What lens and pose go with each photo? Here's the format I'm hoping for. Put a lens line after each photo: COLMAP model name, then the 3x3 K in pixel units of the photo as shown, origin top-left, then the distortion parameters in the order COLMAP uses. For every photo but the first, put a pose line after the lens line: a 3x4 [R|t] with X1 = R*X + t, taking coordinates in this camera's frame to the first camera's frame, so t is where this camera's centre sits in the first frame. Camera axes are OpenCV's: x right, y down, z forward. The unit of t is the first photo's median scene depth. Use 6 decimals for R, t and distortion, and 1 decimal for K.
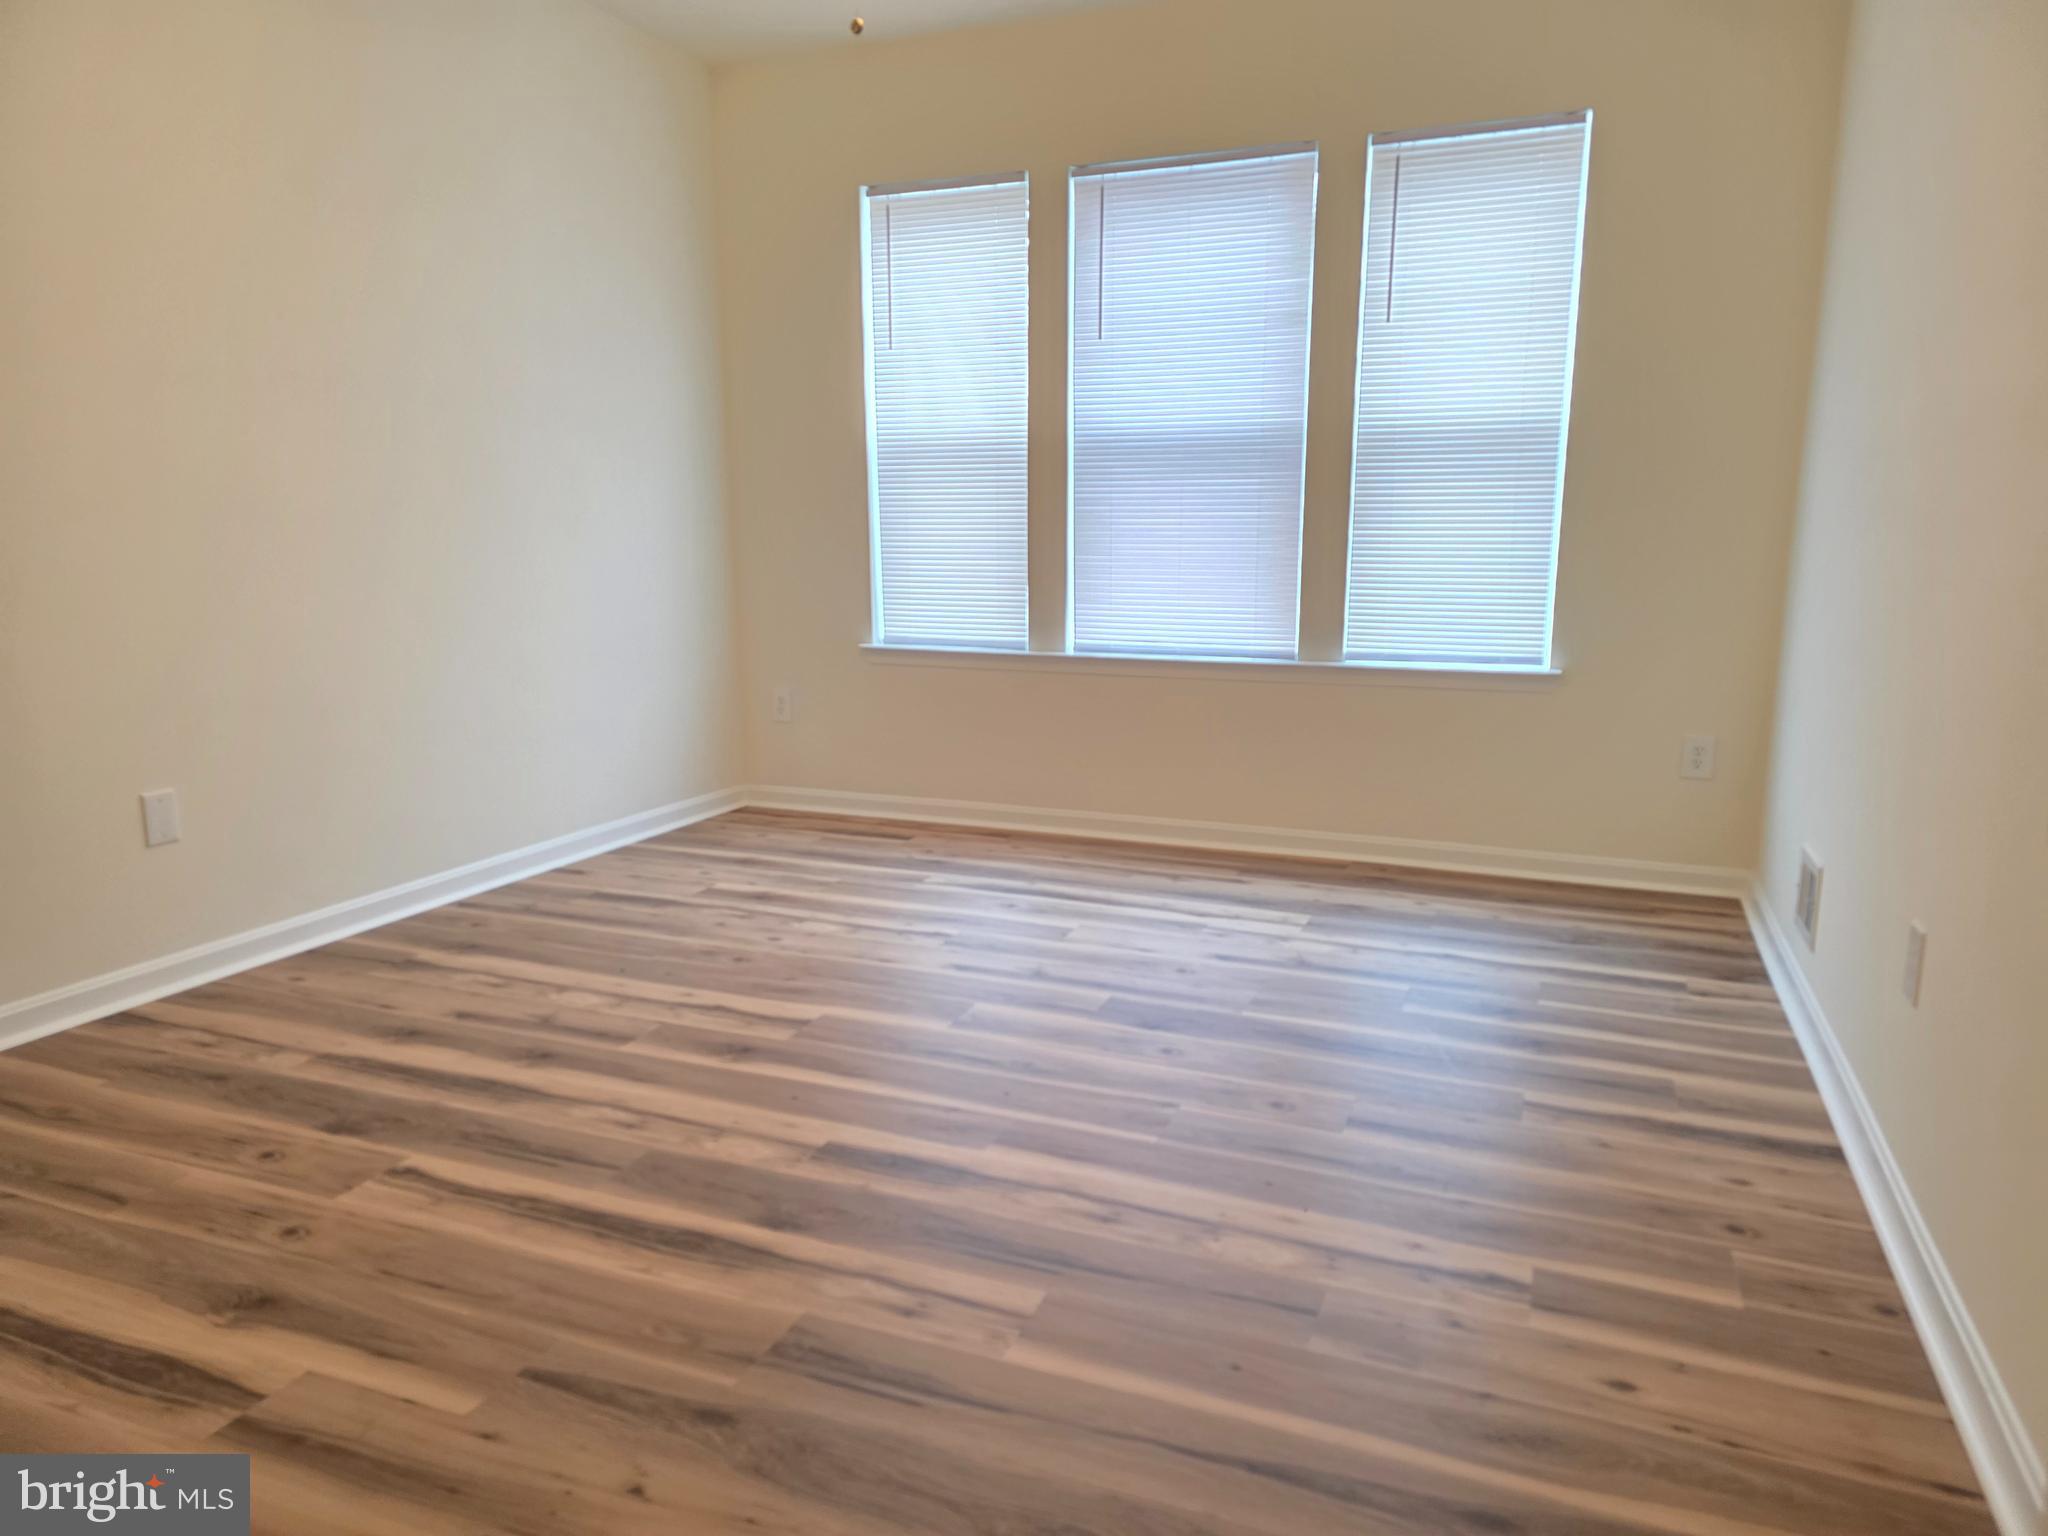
lens RADIAL K [[1382.4, 0, 1024.0], [0, 1382.4, 768.0], [0, 0, 1]] dist [0.064474, -0.061258]
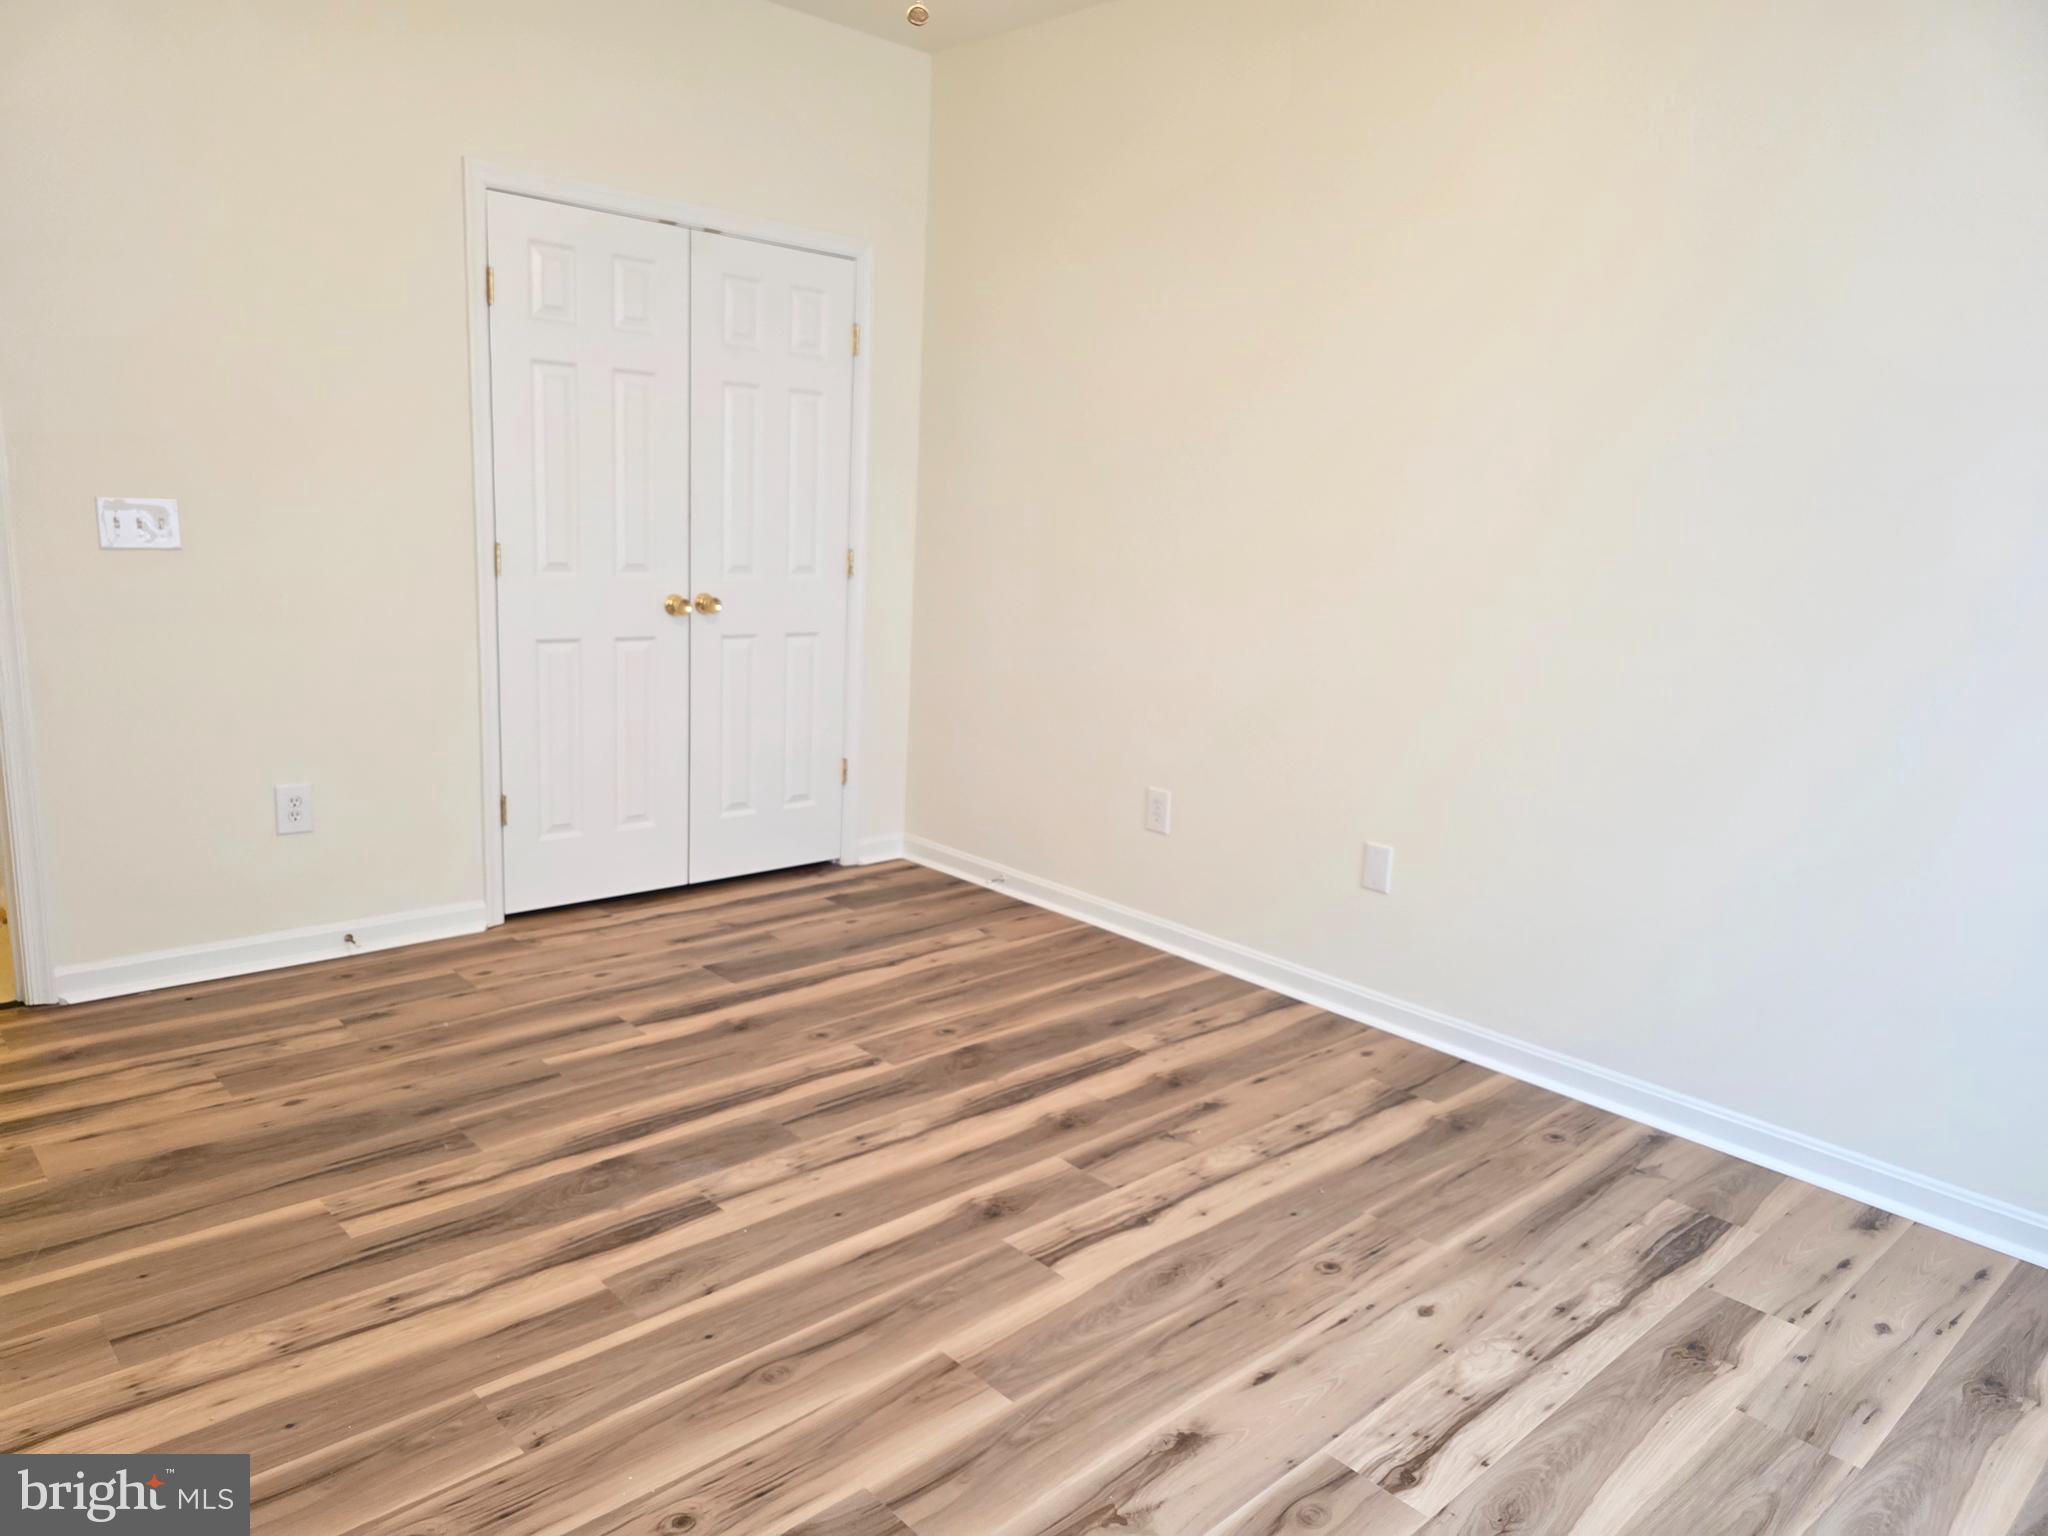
lens RADIAL K [[1382.4, 0, 1024.0], [0, 1382.4, 768.0], [0, 0, 1]] dist [0.064474, -0.061258]
pose [[-0.424424, 0.153310, -0.892390, 0.537331], [-0.205905, 0.943399, 0.260003, -0.299330], [0.881741, 0.294099, -0.368833, 1.258032]]
